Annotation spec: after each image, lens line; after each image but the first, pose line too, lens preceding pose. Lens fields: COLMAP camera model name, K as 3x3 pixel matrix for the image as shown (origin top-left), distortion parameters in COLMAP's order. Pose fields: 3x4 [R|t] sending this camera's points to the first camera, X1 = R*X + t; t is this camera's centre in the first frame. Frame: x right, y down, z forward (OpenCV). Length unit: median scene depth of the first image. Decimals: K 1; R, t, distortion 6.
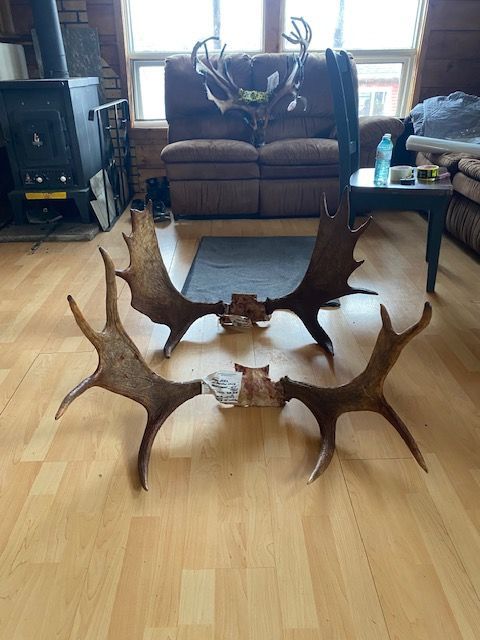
lens RADIAL K [[483.3, 0, 239.8], [0, 483.3, 322.0], [0, 0, 1]] dist [0.037600, -0.051620]
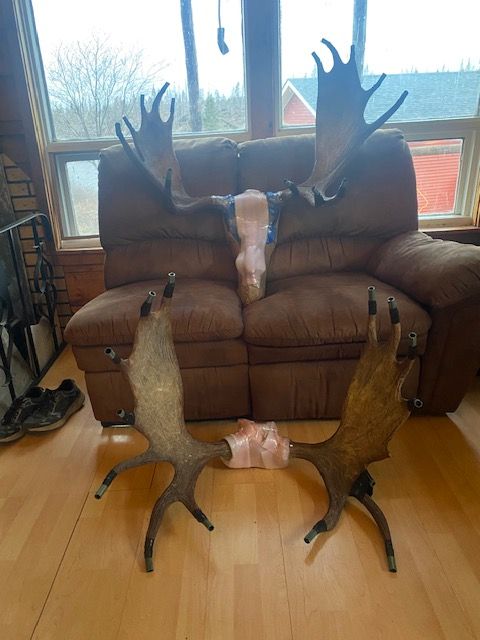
lens RADIAL K [[483.3, 0, 234.9], [0, 483.3, 323.4], [0, 0, 1]] dist [0.037600, -0.051620]
pose [[0.998727, -0.041486, -0.028709, 0.043578], [0.038123, 0.993296, -0.109129, -0.283103], [0.033044, 0.107896, 0.993613, 0.467637]]
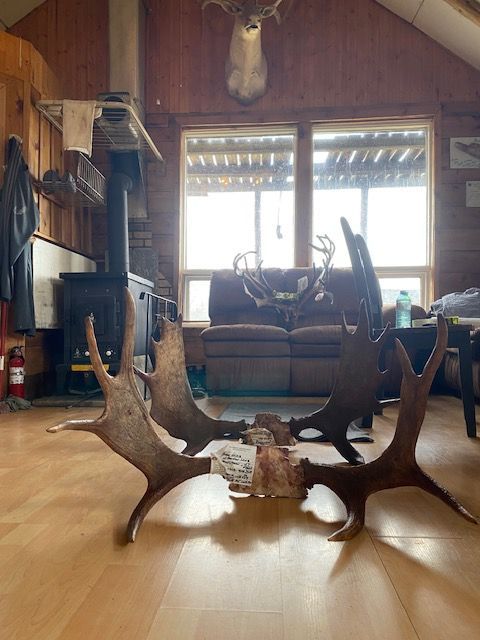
lens RADIAL K [[483.3, 0, 238.7], [0, 483.3, 322.0], [0, 0, 1]] dist [0.037600, -0.051620]
pose [[0.996040, 0.009369, -0.088408, 0.020788], [-0.050246, 0.879700, -0.472867, 0.139768], [0.073343, 0.475437, 0.876687, 0.037470]]
